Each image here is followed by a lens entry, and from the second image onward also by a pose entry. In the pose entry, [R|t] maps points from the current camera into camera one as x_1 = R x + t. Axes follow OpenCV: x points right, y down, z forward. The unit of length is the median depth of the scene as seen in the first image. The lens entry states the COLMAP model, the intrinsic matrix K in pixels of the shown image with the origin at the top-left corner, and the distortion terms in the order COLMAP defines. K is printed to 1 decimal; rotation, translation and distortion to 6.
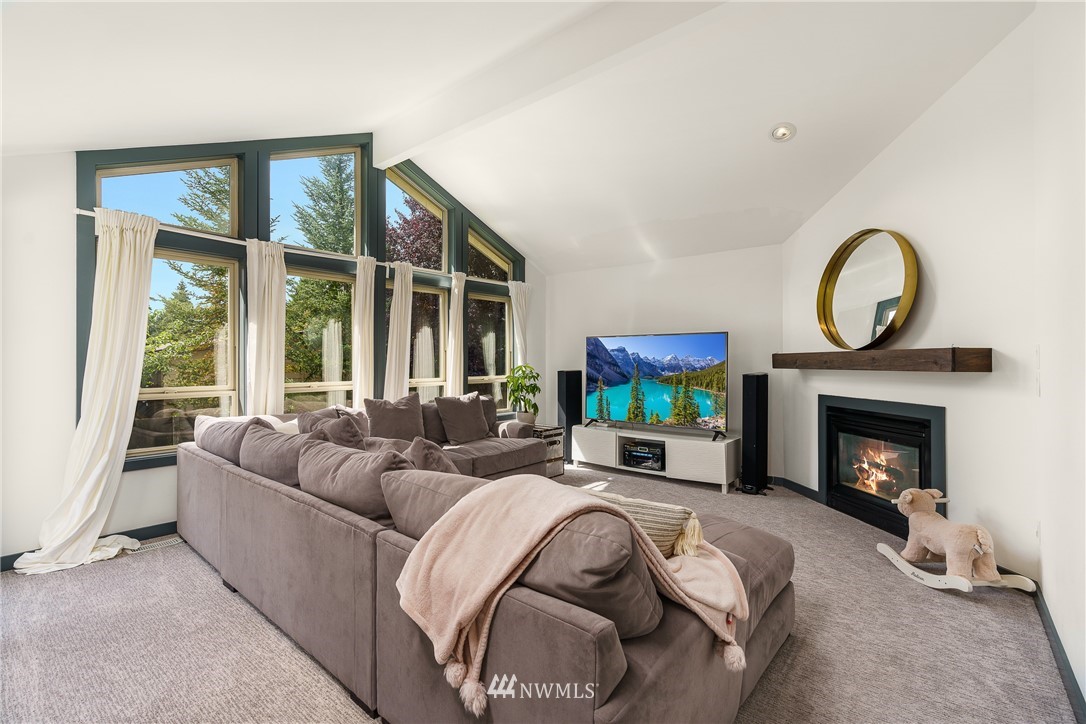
lens RADIAL K [[495.0, 0, 543.0], [0, 495.0, 362.0], [0, 0, 1]] dist [-0.000752, -0.000164]
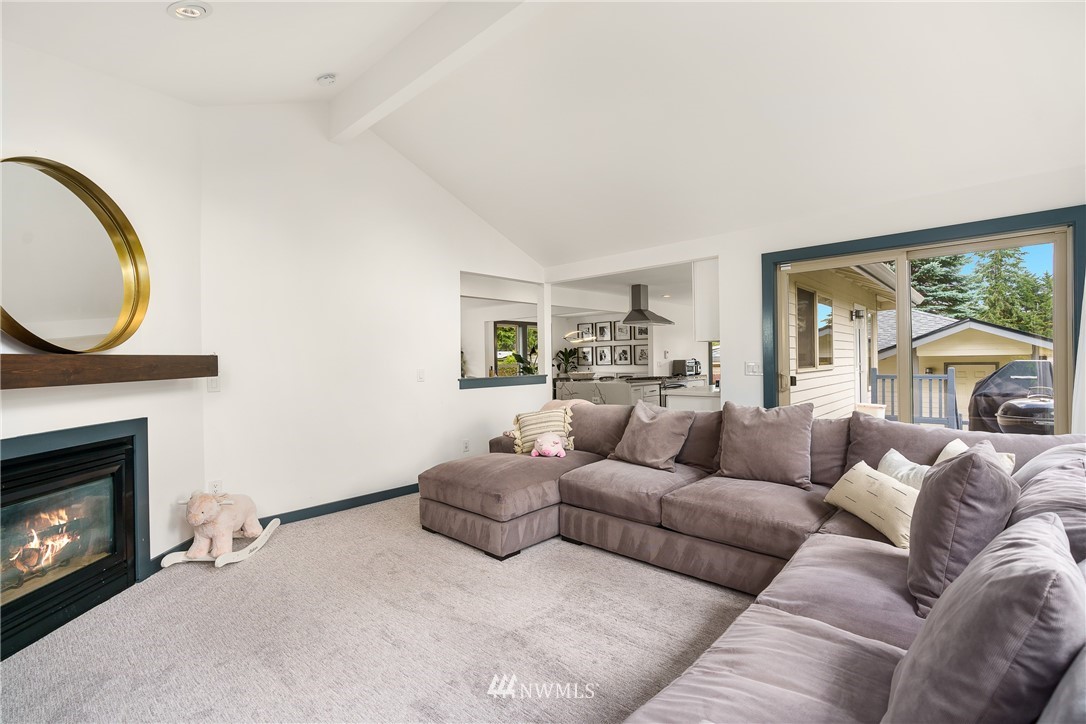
lens RADIAL K [[495.0, 0, 543.0], [0, 495.0, 362.0], [0, 0, 1]] dist [-0.000752, -0.000164]
pose [[-0.998563, 0.021954, 0.048889, -0.007114], [0.021843, 0.999757, -0.002808, 0.002214], [-0.048939, -0.001736, -0.998800, 1.638718]]
